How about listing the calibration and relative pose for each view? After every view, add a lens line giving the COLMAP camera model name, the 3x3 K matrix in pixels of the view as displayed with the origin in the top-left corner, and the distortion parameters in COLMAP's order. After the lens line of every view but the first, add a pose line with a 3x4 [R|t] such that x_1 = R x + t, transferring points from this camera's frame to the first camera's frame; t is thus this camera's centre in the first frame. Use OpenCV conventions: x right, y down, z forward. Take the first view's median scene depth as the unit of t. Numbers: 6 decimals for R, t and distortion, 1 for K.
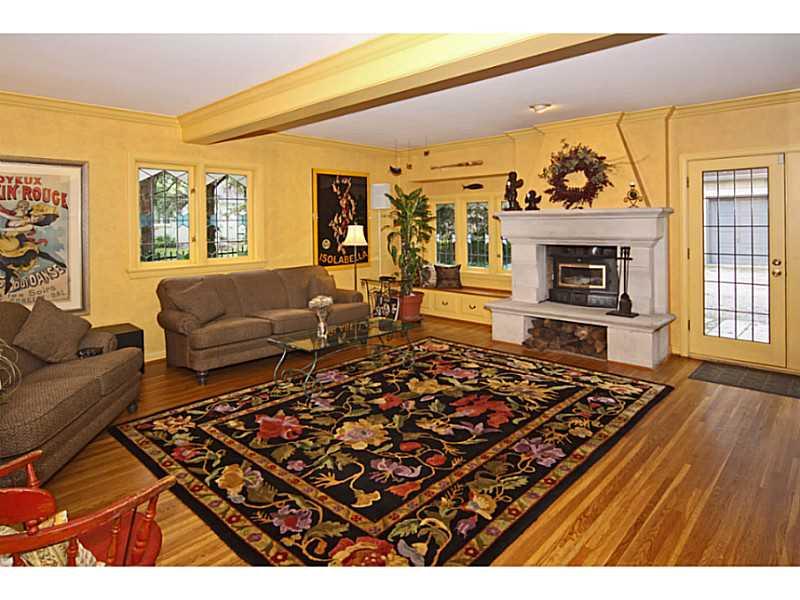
lens RADIAL K [[474.8, 0, 407.3], [0, 474.8, 299.6], [0, 0, 1]] dist [-0.004773, -0.000954]
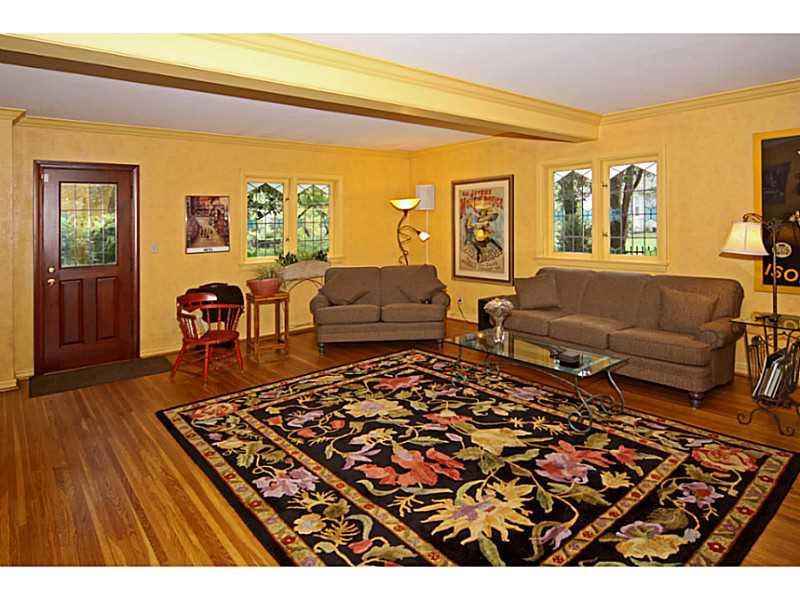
lens RADIAL K [[474.8, 0, 407.3], [0, 474.8, 299.6], [0, 0, 1]] dist [-0.004773, -0.000954]
pose [[-0.120709, 0.175650, -0.977024, 0.954345], [-0.132651, 0.972540, 0.191233, -0.203659], [0.983785, 0.152687, -0.094094, 1.113527]]
